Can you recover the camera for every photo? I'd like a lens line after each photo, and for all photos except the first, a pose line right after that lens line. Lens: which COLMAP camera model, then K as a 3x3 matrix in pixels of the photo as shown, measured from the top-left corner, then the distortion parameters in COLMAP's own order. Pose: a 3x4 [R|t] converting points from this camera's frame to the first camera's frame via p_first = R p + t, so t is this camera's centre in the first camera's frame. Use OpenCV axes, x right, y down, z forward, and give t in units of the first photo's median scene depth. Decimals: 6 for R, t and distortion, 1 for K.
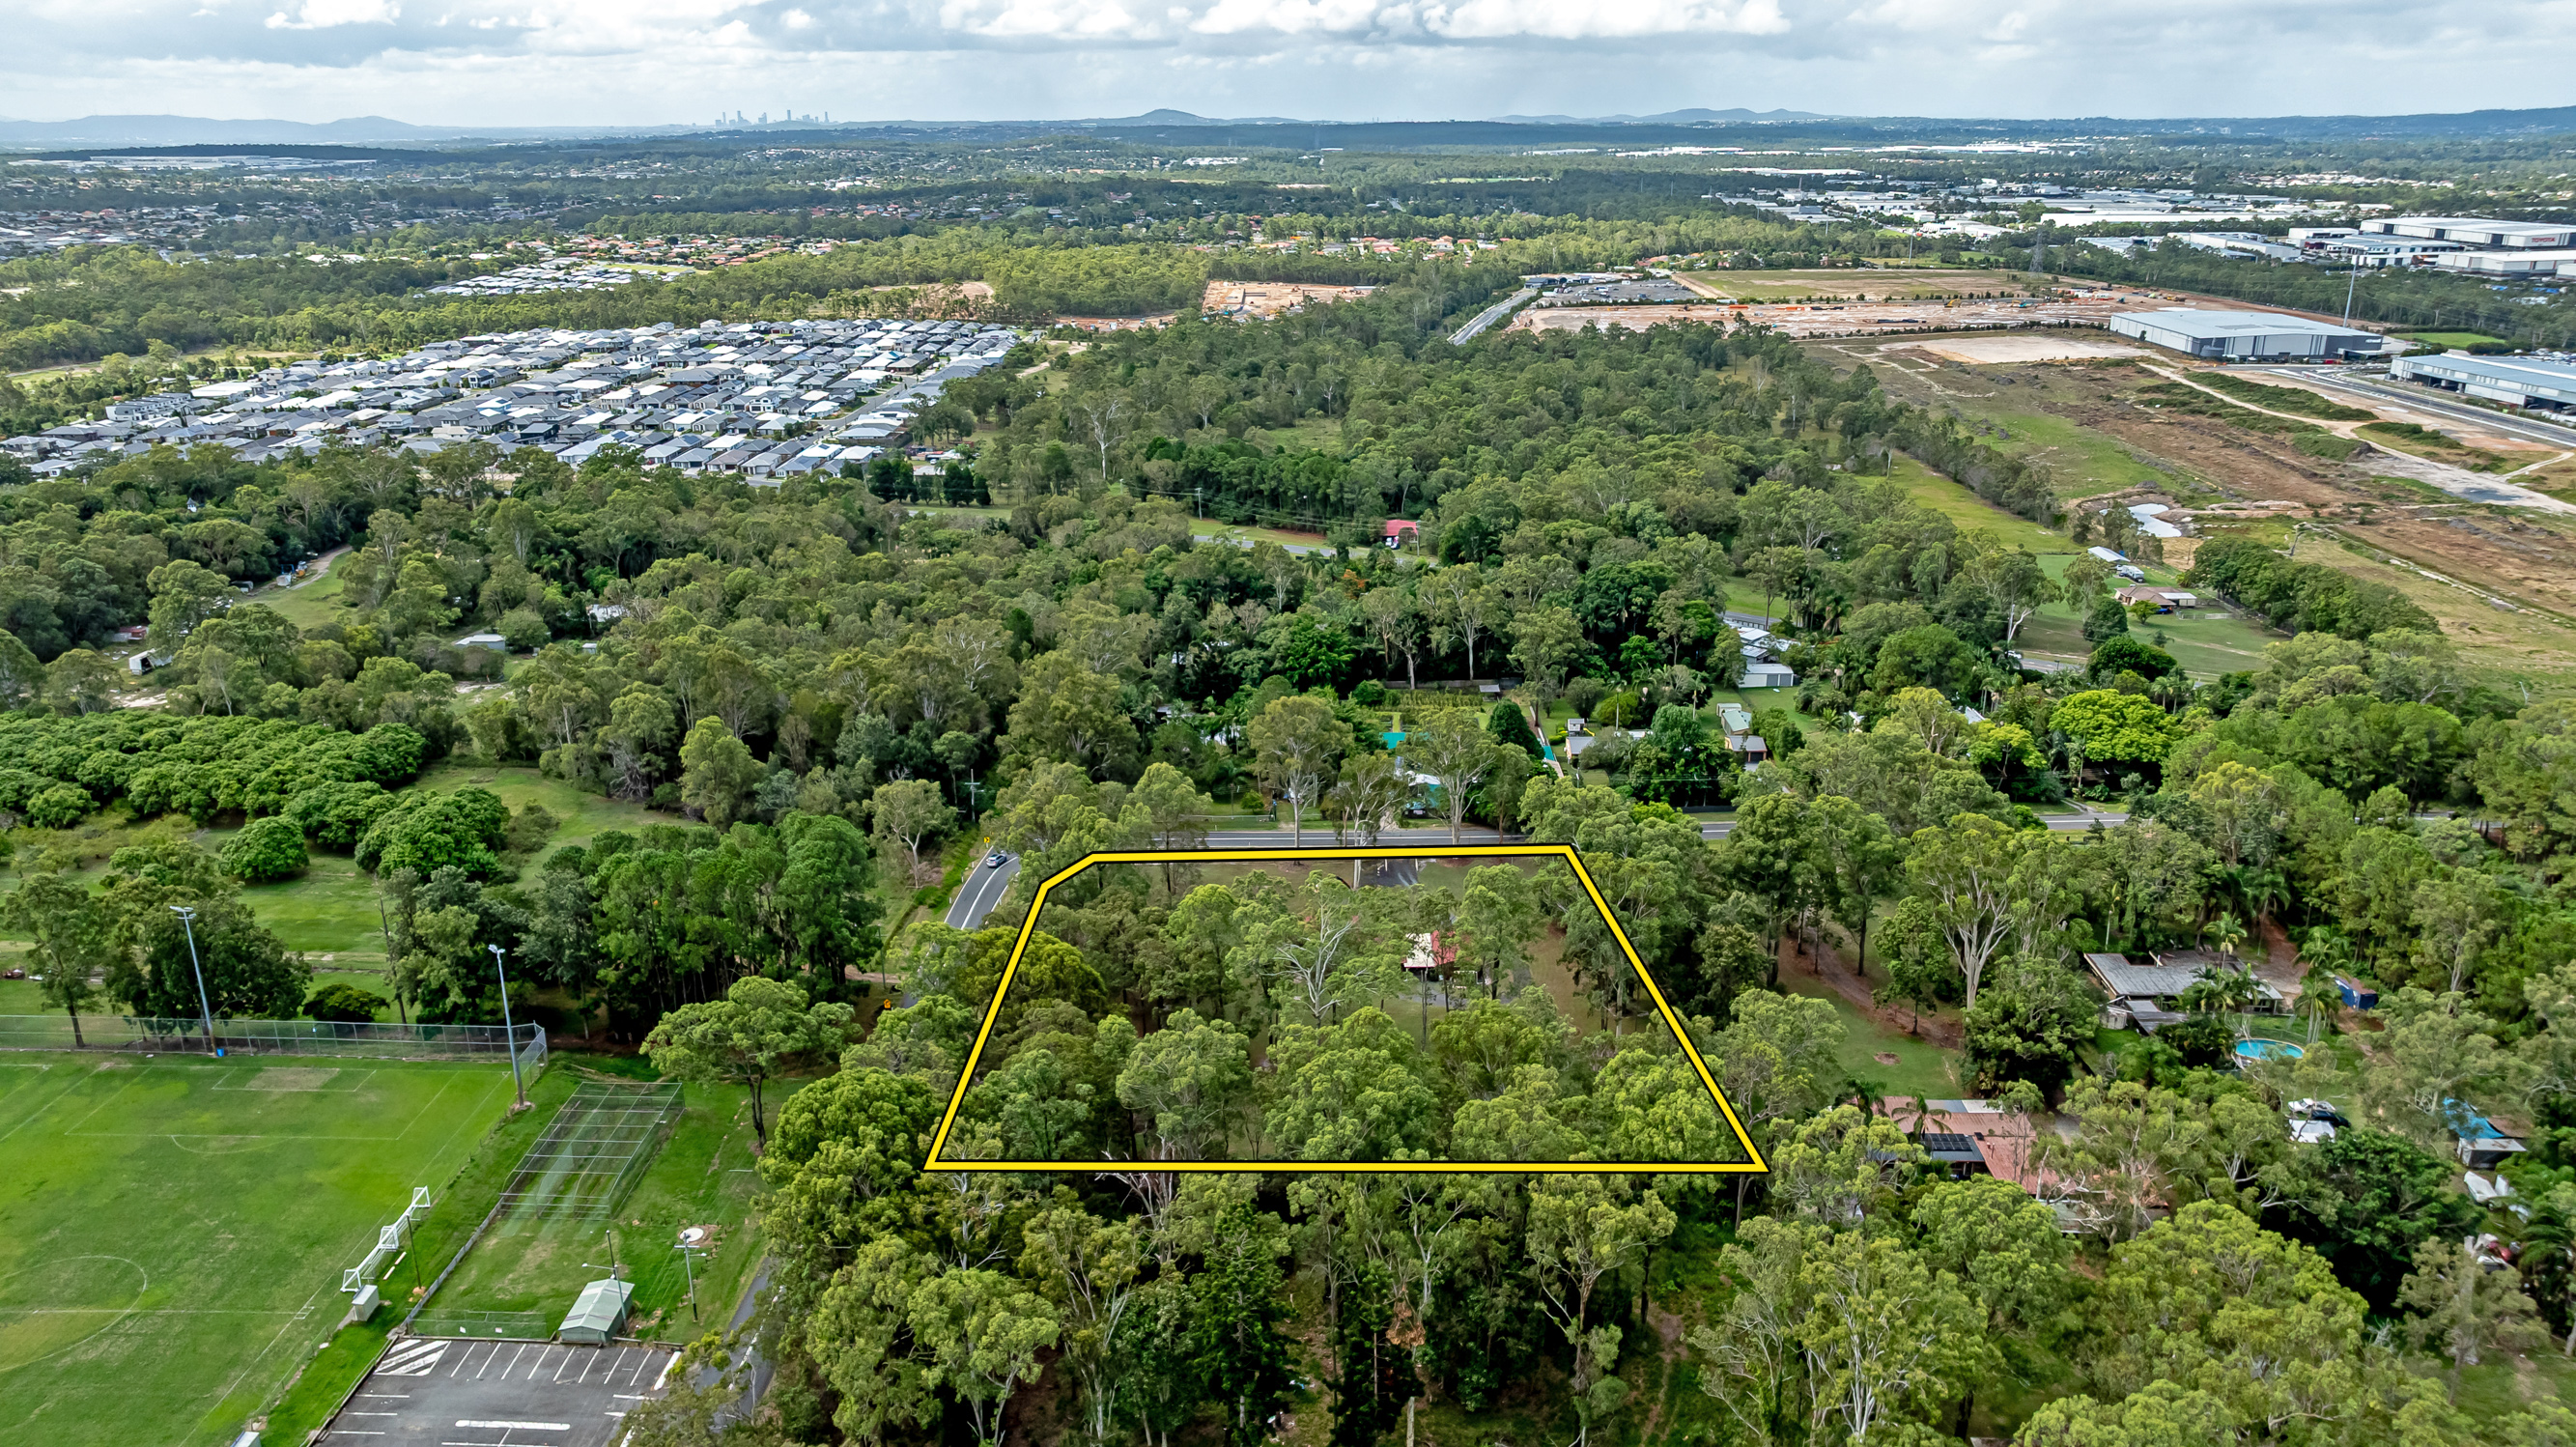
lens RADIAL K [[1861.6, 0, 1288.0], [0, 1861.6, 723.5], [0, 0, 1]] dist [-0.062115, 0.090252]
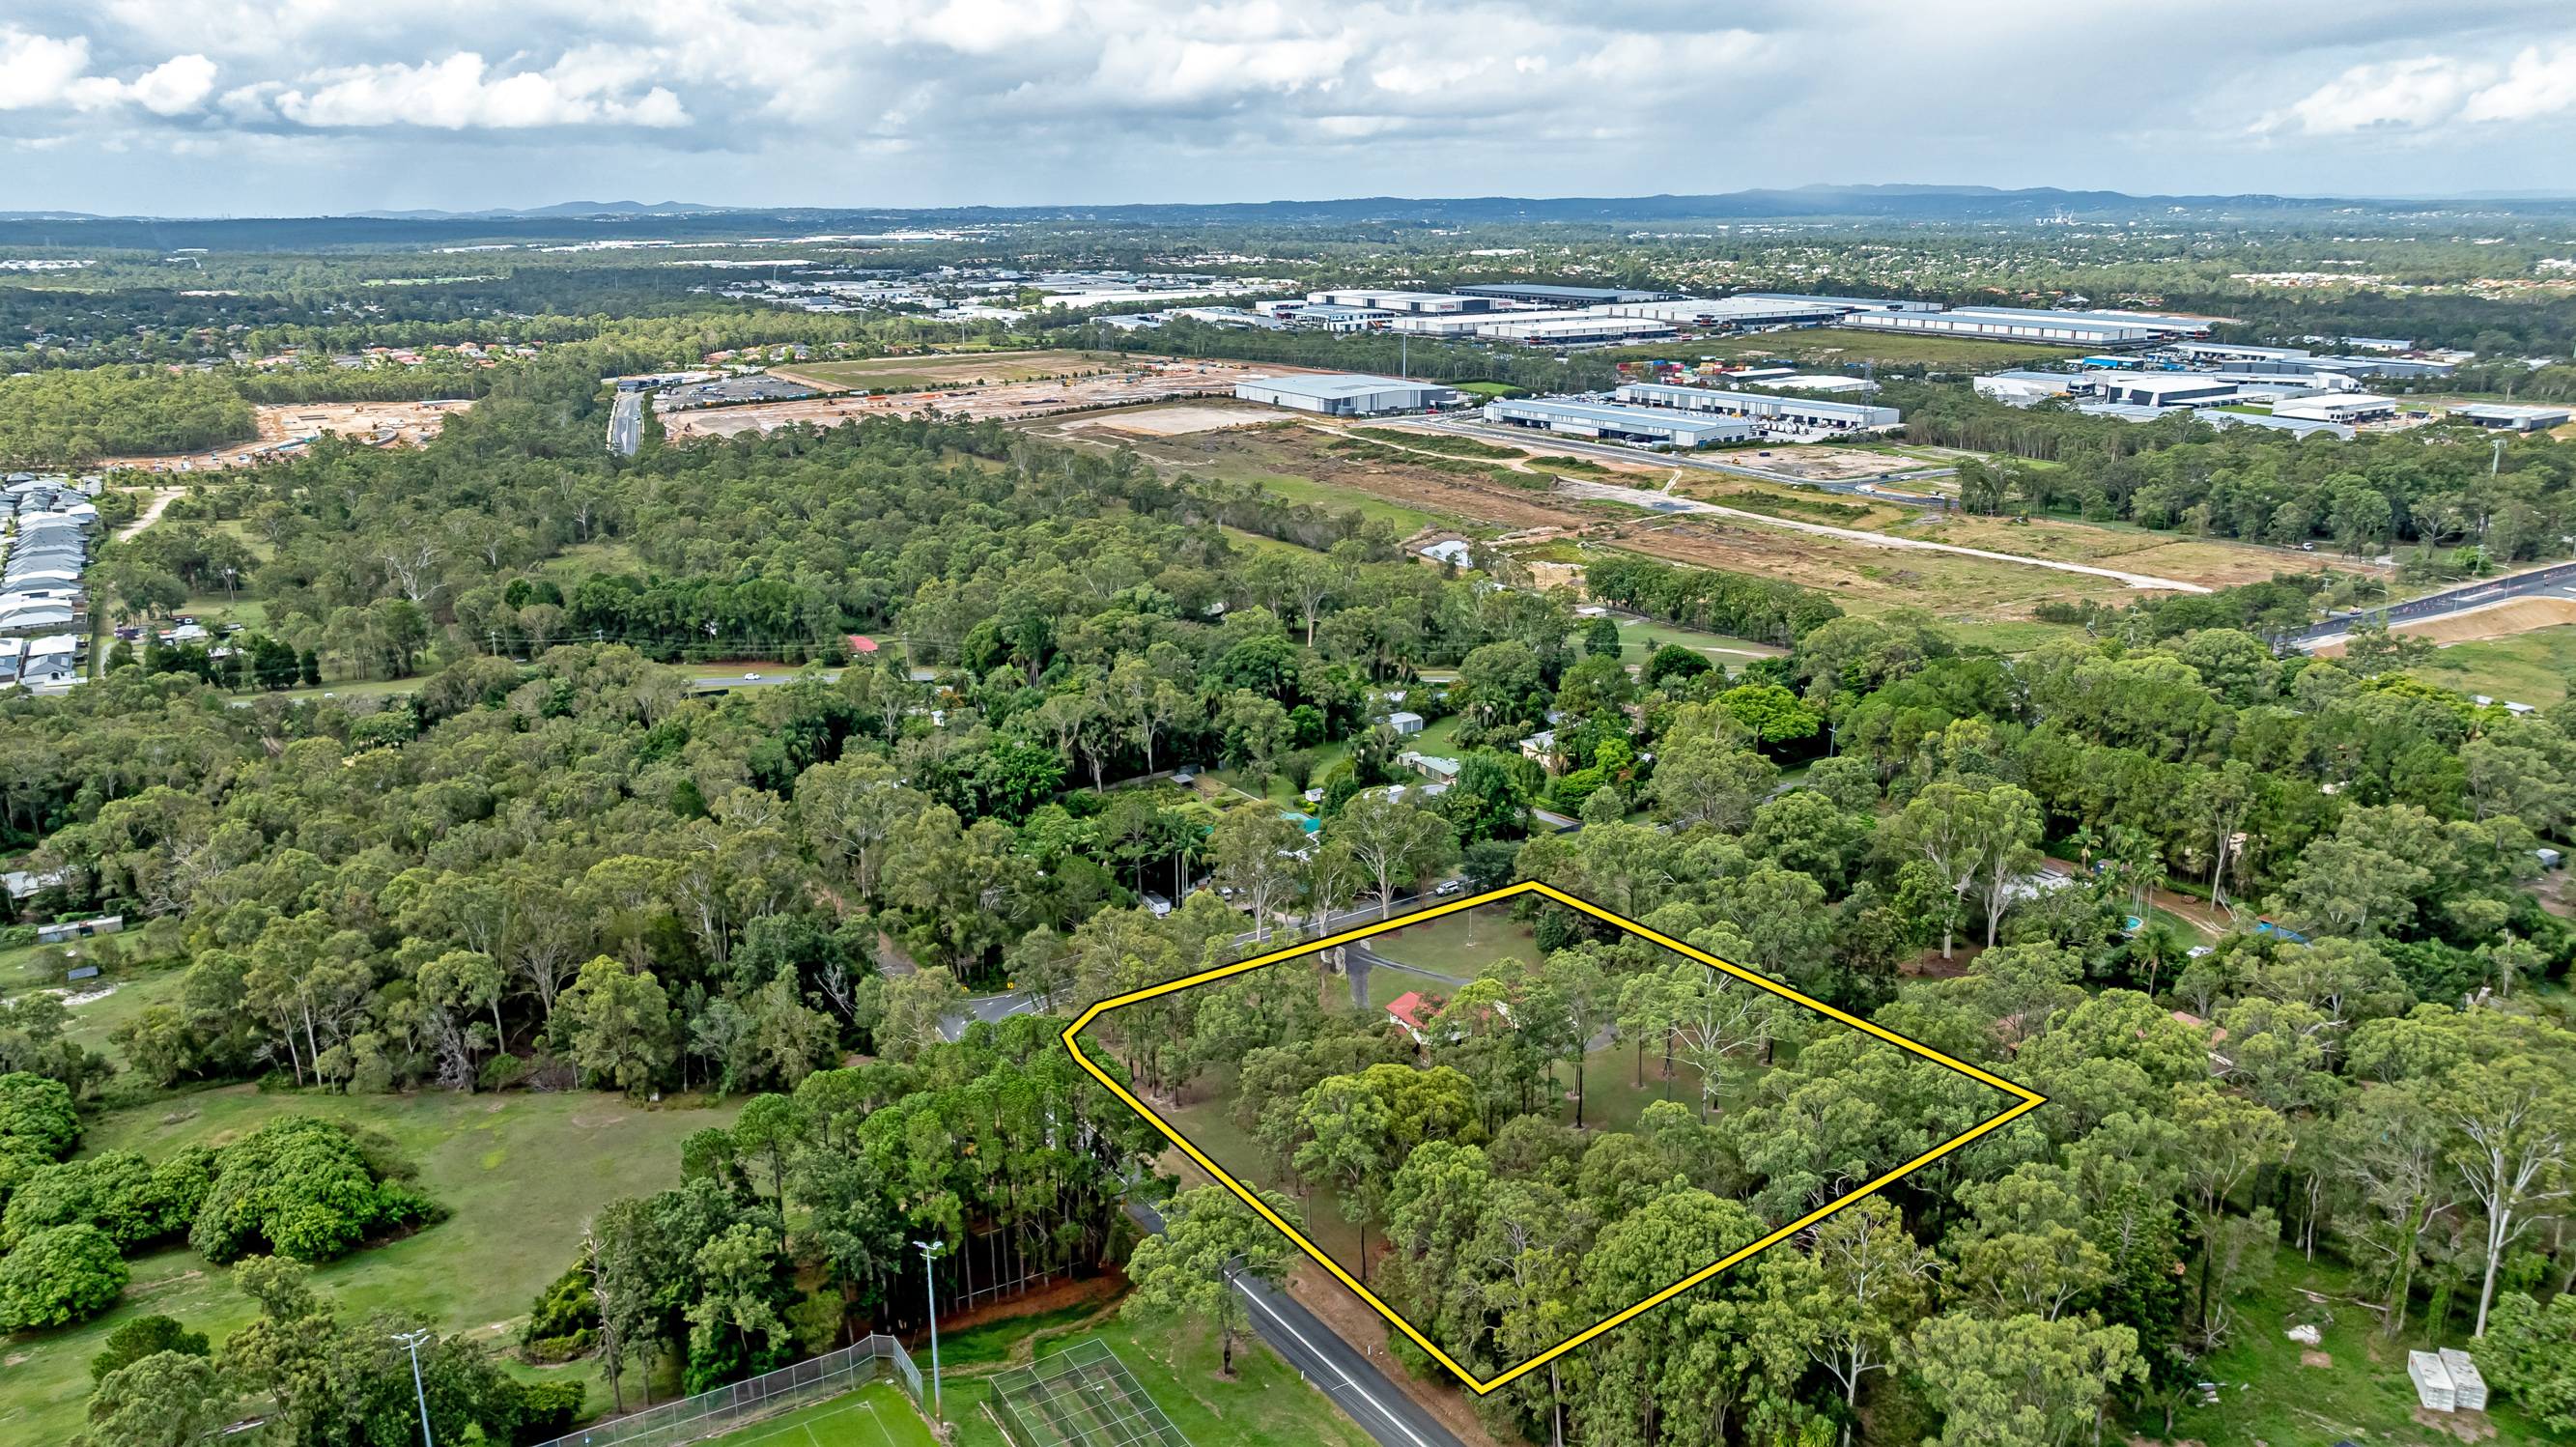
lens RADIAL K [[1860.6, 0, 1288.0], [0, 1860.6, 723.5], [0, 0, 1]] dist [0.000032, -0.000662]
pose [[0.837403, -0.150386, 0.525491, -0.154417], [0.175030, 0.984559, 0.002842, -0.017219], [-0.517804, 0.089597, 0.850794, 0.044757]]
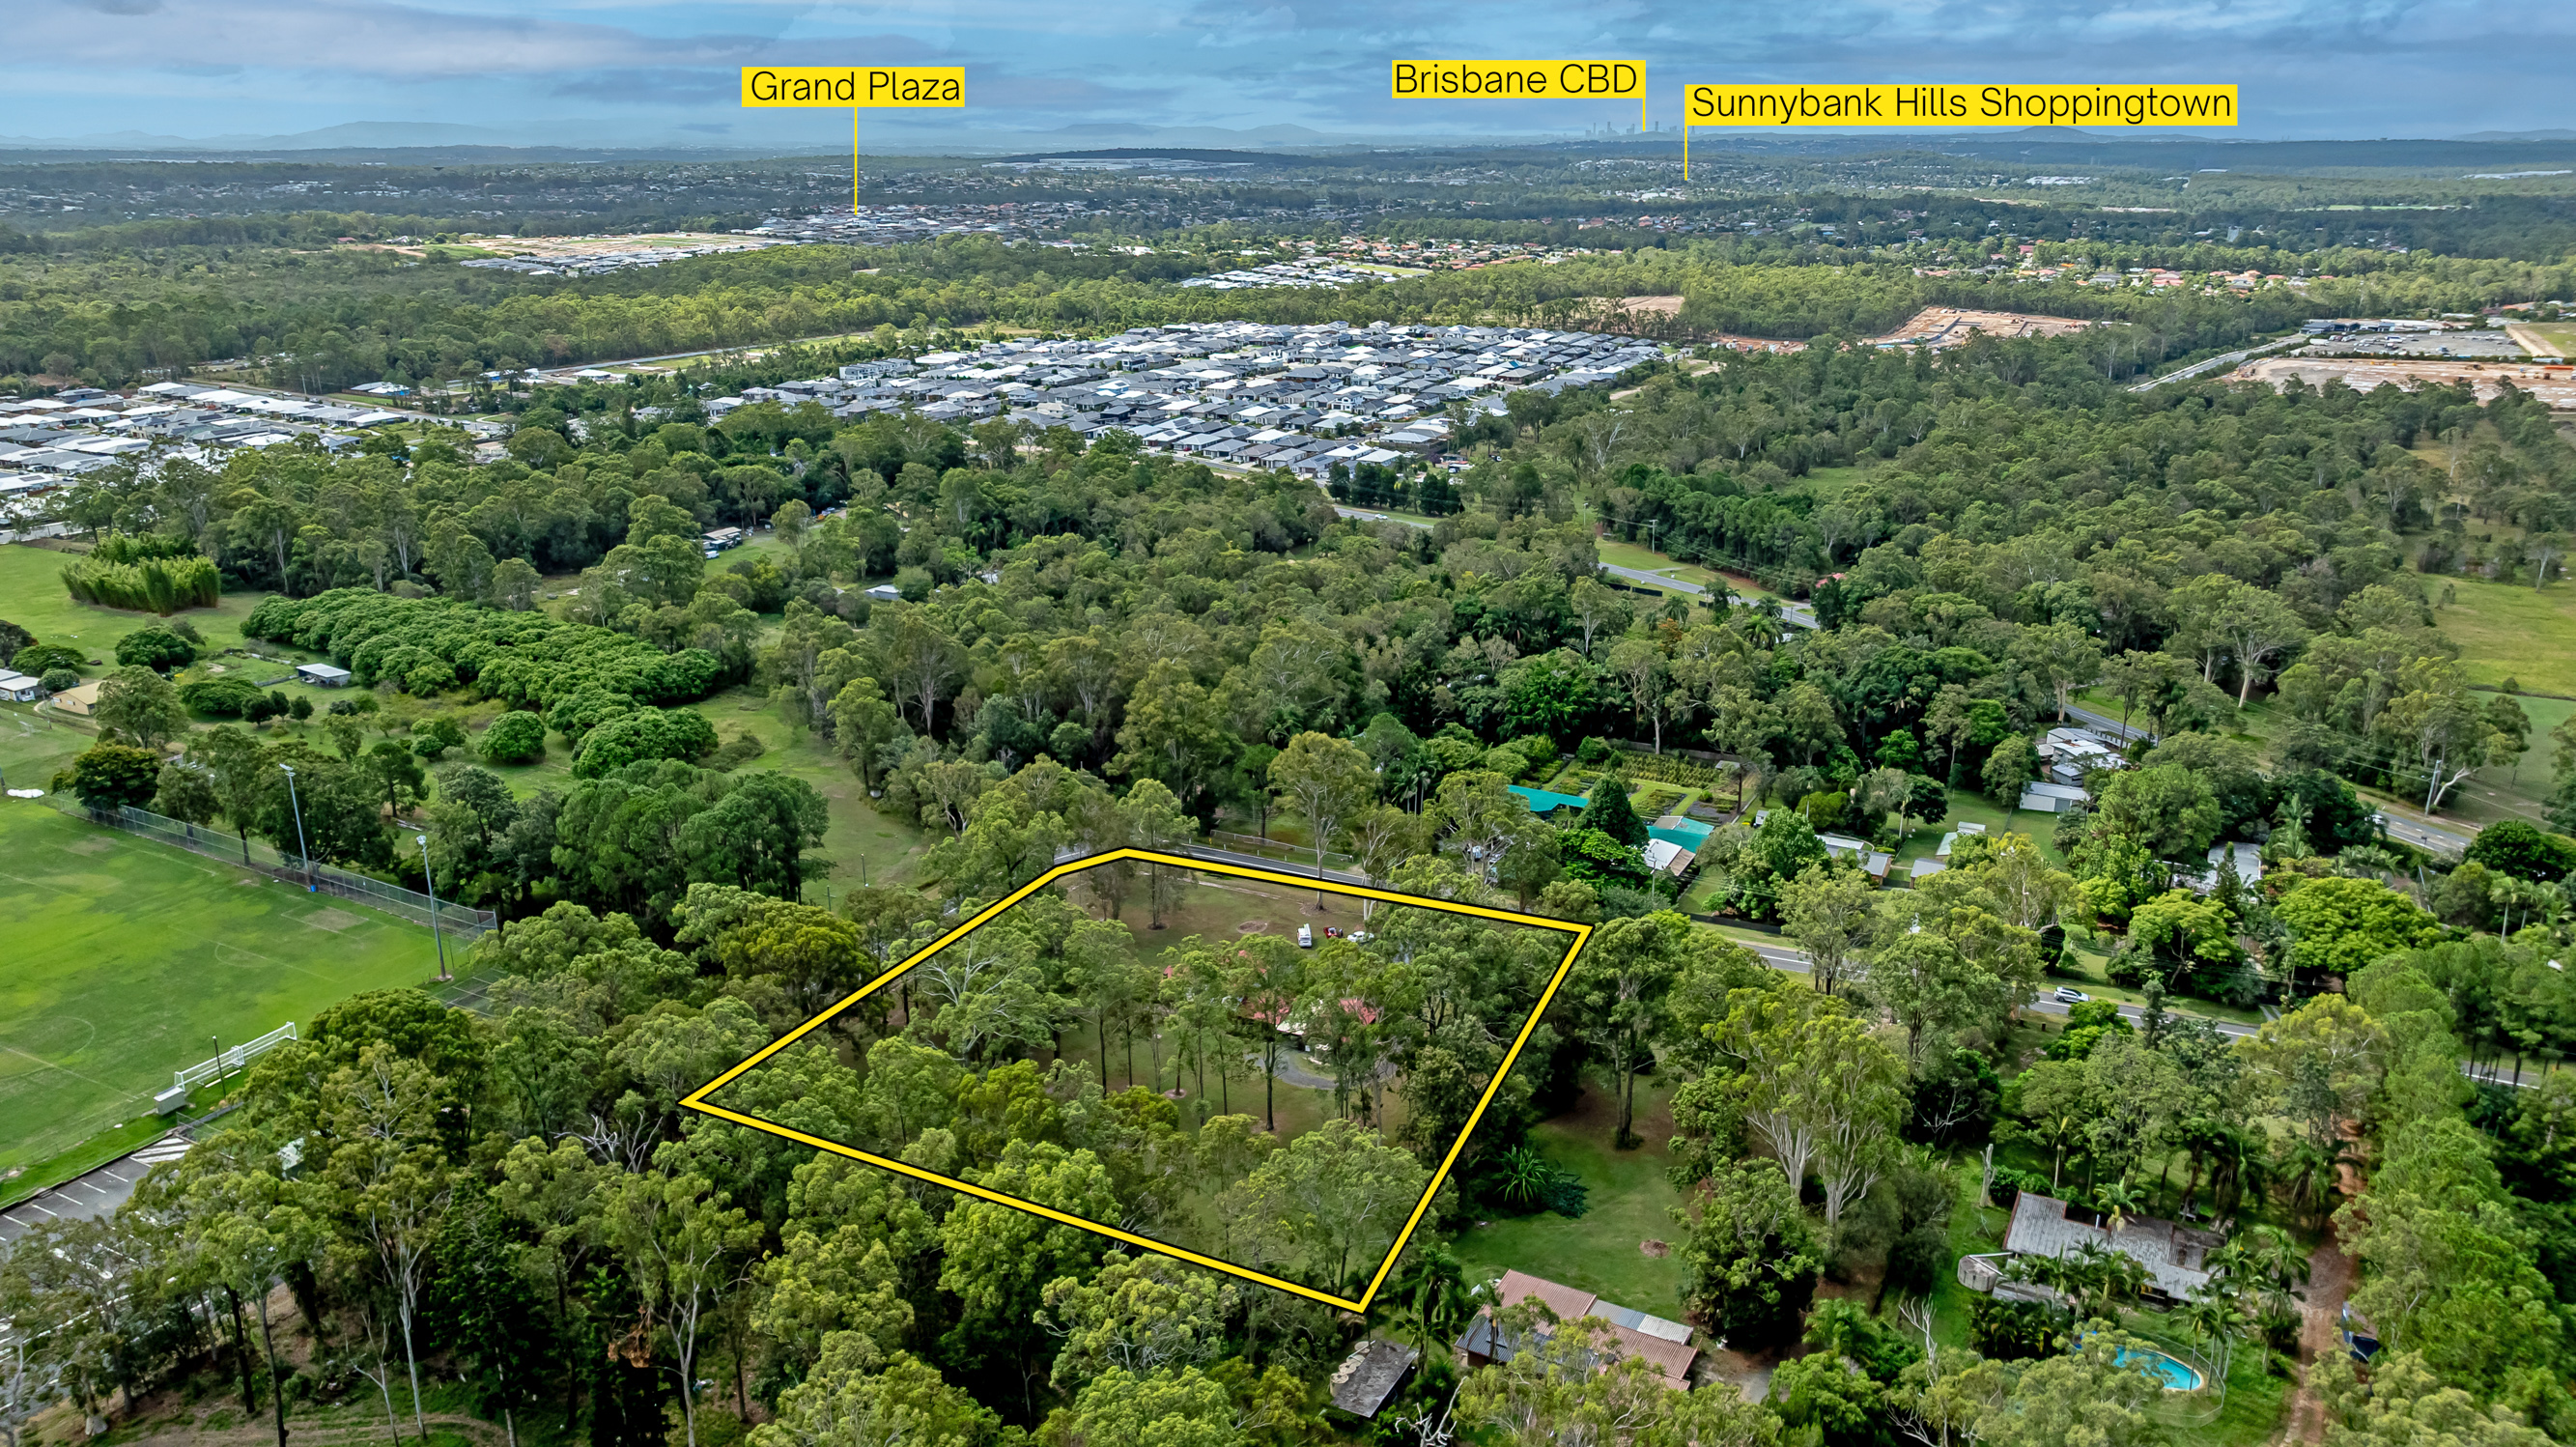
lens RADIAL K [[1835.1, 0, 1288.0], [0, 1835.1, 723.5], [0, 0, 1]] dist [-0.011156, -0.001479]
pose [[0.896818, 0.140696, -0.419432, 0.121268], [-0.142051, 0.989458, 0.028177, -0.013992], [0.418975, 0.034311, 0.907349, 0.039012]]
